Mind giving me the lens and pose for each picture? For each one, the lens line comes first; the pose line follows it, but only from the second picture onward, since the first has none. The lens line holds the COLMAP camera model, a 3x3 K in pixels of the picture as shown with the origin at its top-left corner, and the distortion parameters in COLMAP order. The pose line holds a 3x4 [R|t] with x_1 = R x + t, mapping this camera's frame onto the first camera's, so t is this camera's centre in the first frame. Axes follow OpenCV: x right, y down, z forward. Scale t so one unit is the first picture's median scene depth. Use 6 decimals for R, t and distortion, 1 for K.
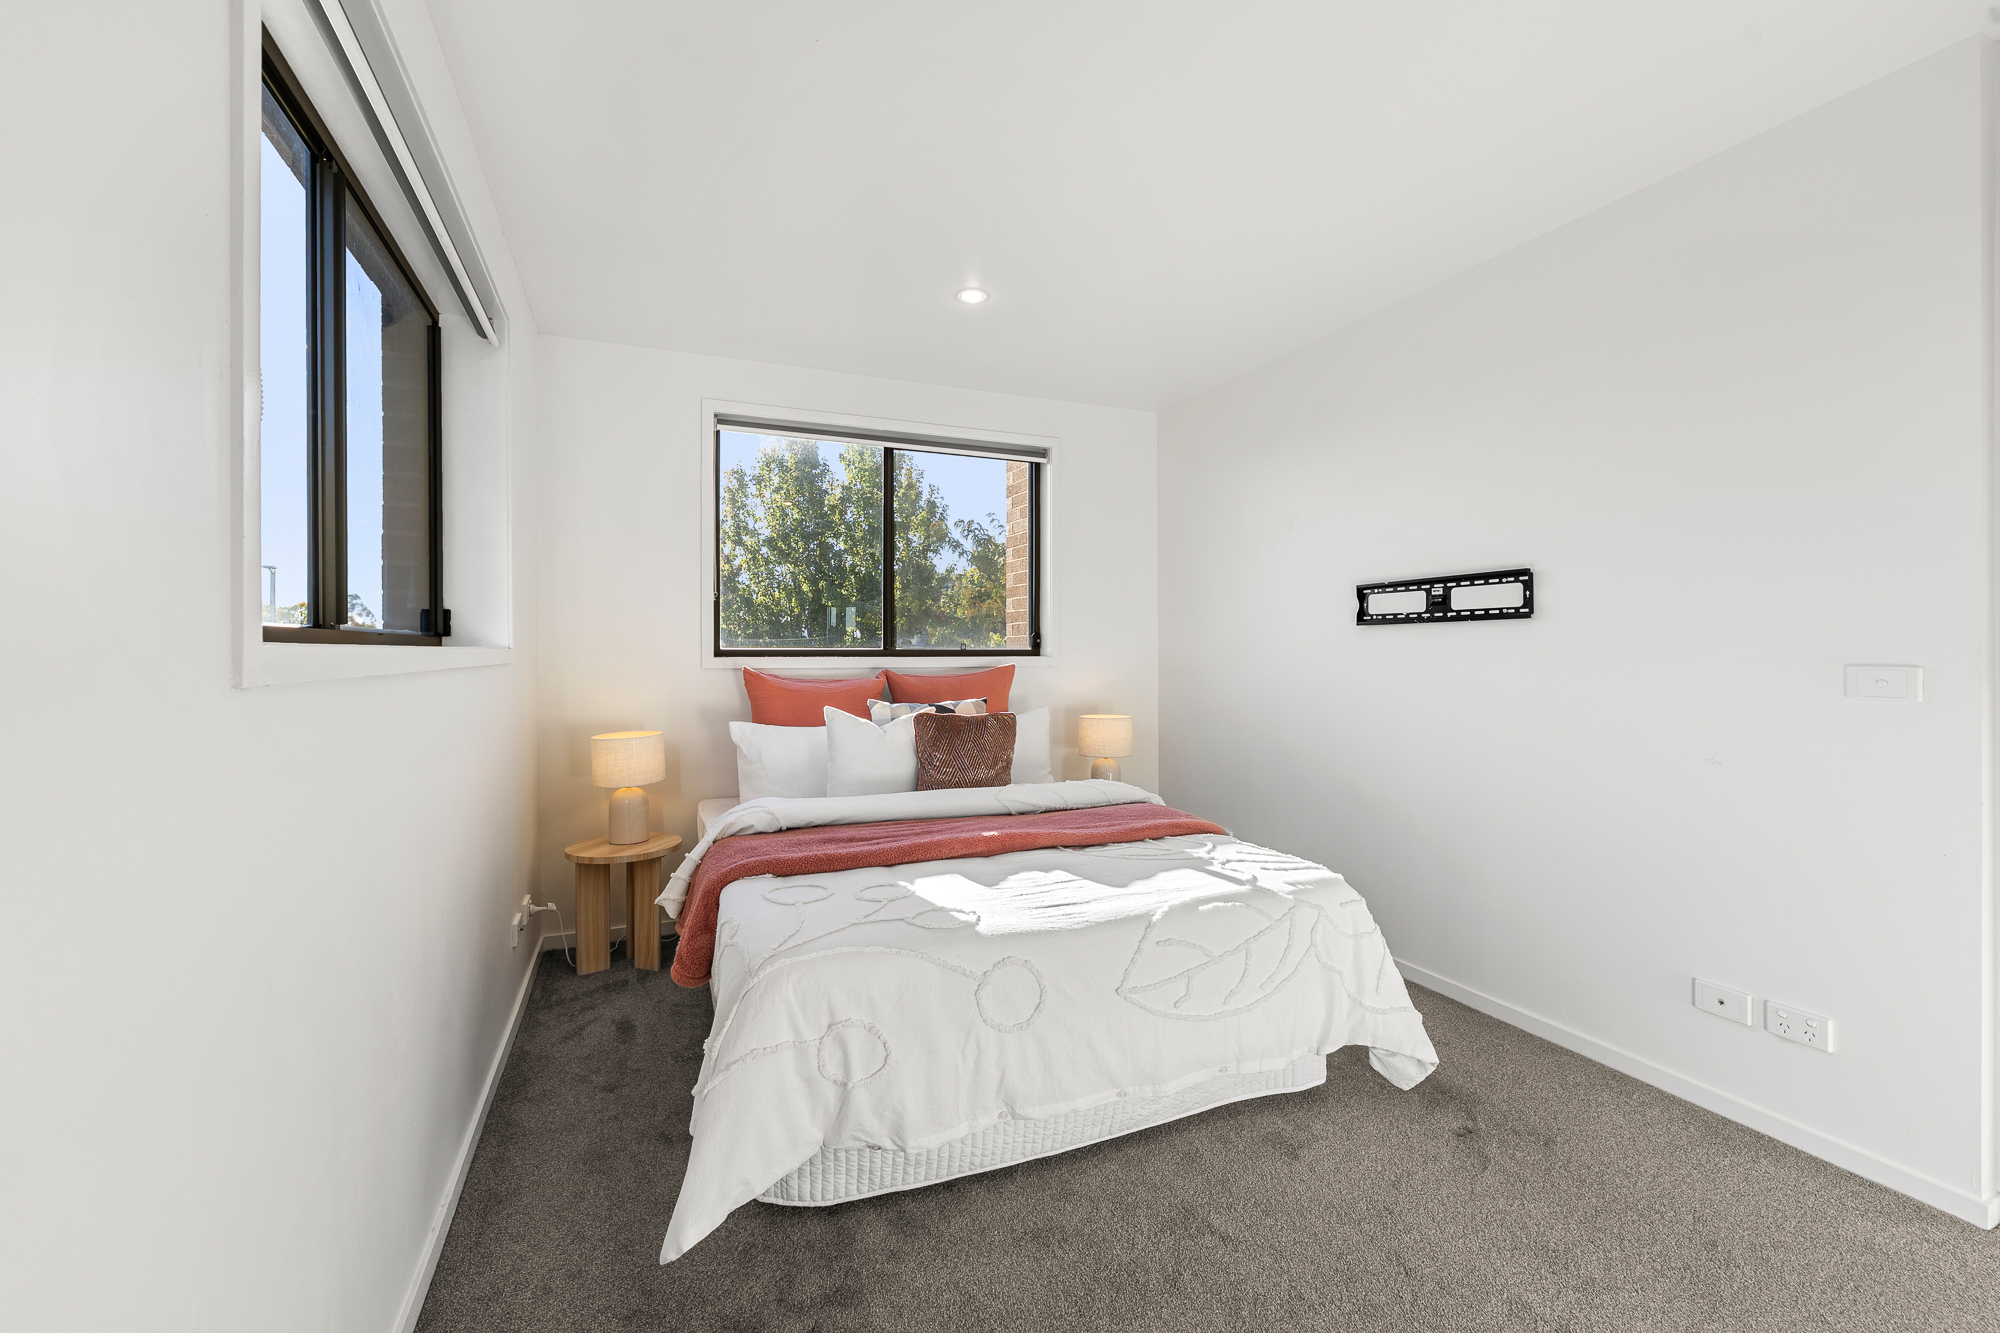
lens RADIAL K [[819.4, 0, 996.3], [0, 819.4, 650.5], [0, 0, 1]] dist [-0.003967, 0.000015]
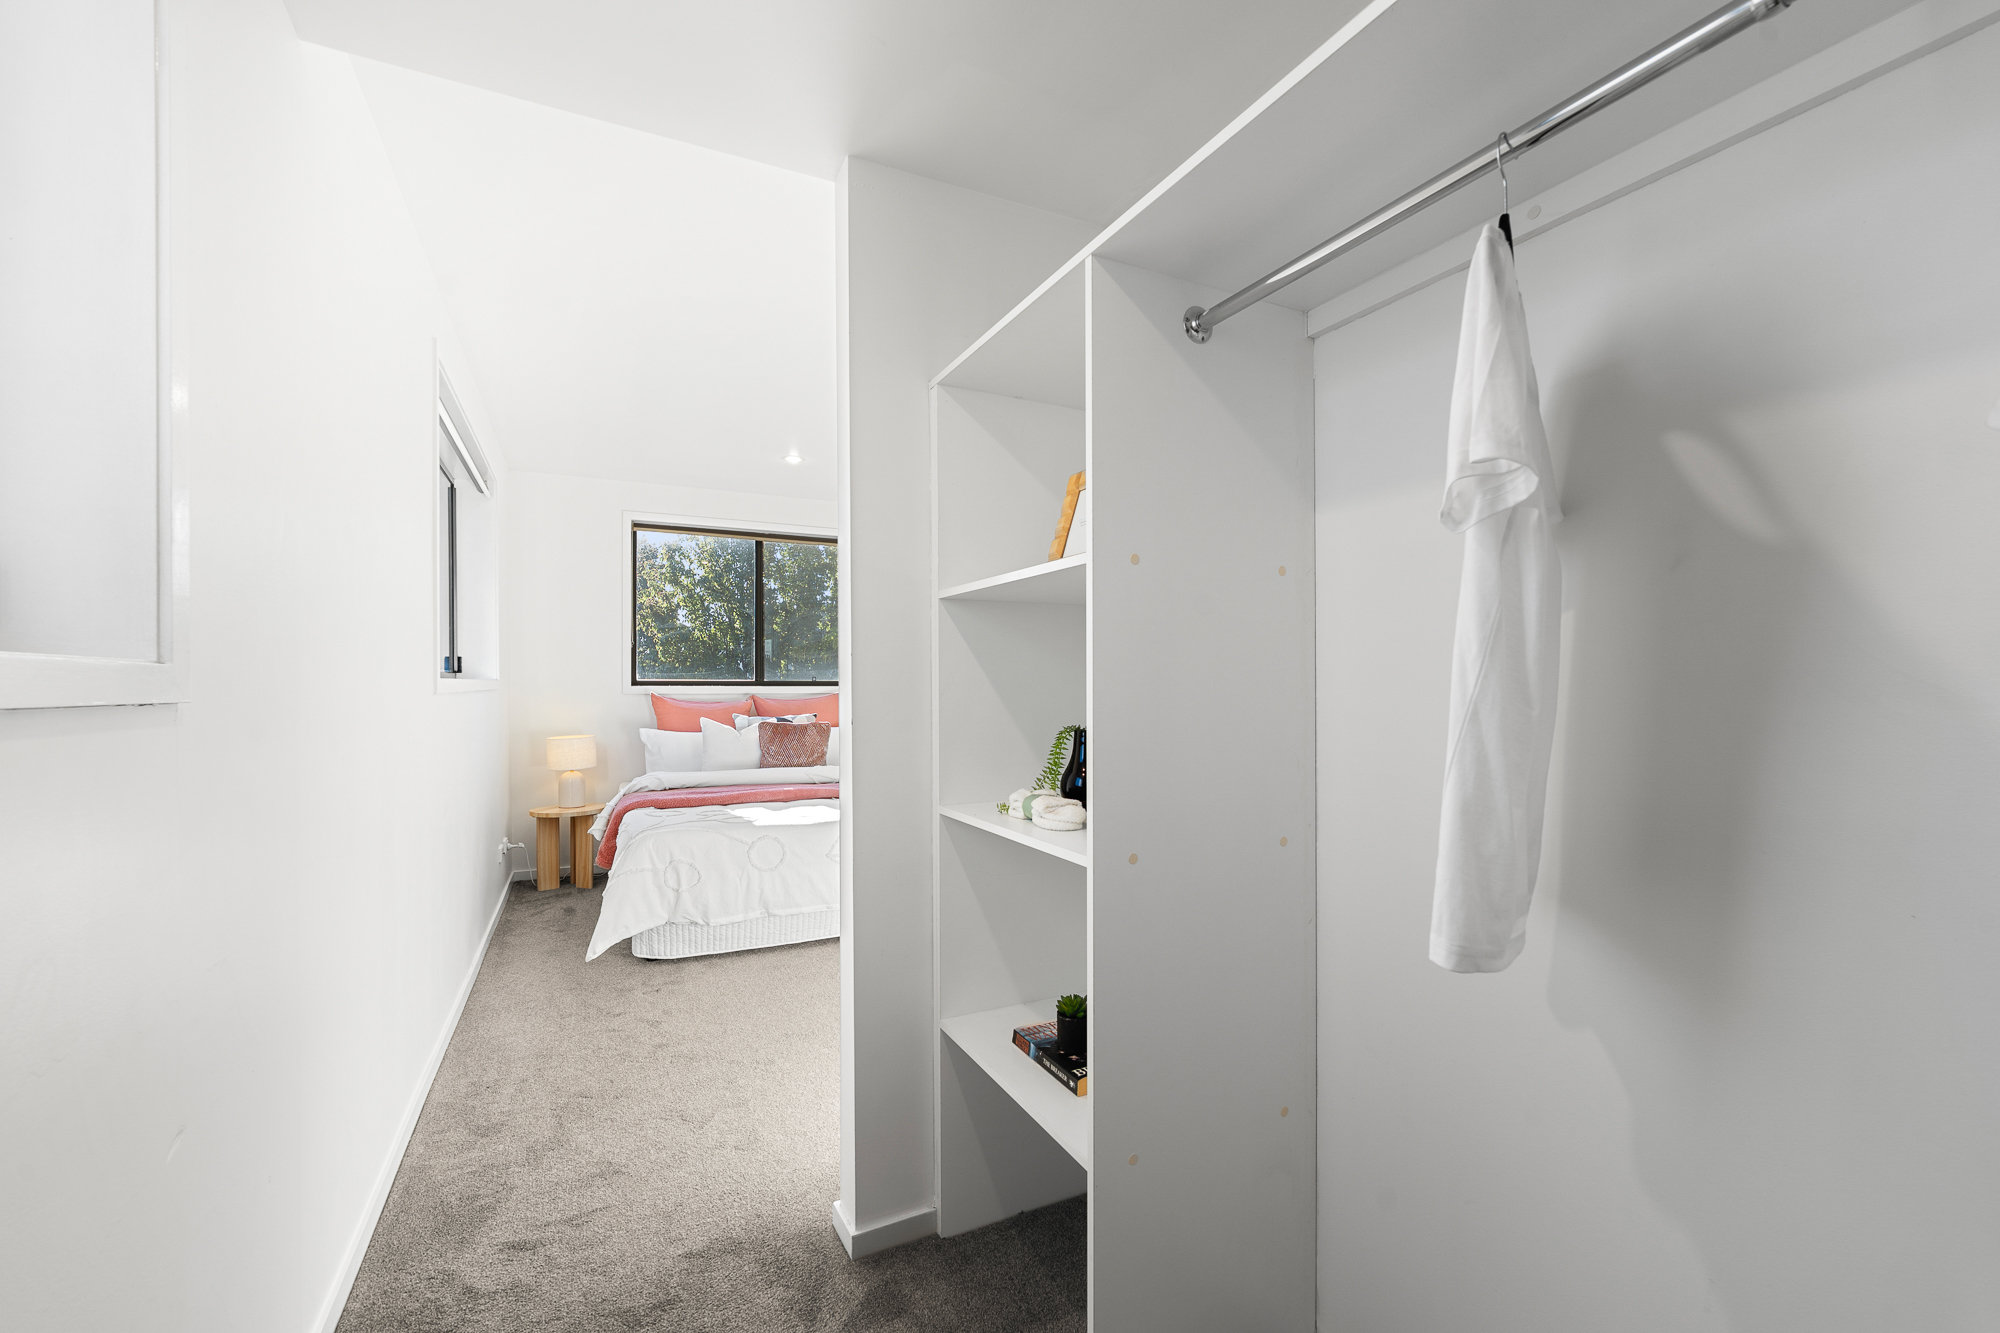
lens RADIAL K [[819.4, 0, 997.7], [0, 819.4, 682.8], [0, 0, 1]] dist [-0.003967, 0.000015]
pose [[0.998408, -0.000092, 0.056400, 0.271737], [-0.000024, 0.999998, 0.002072, -0.001094], [-0.056400, -0.002070, 0.998406, -0.599264]]
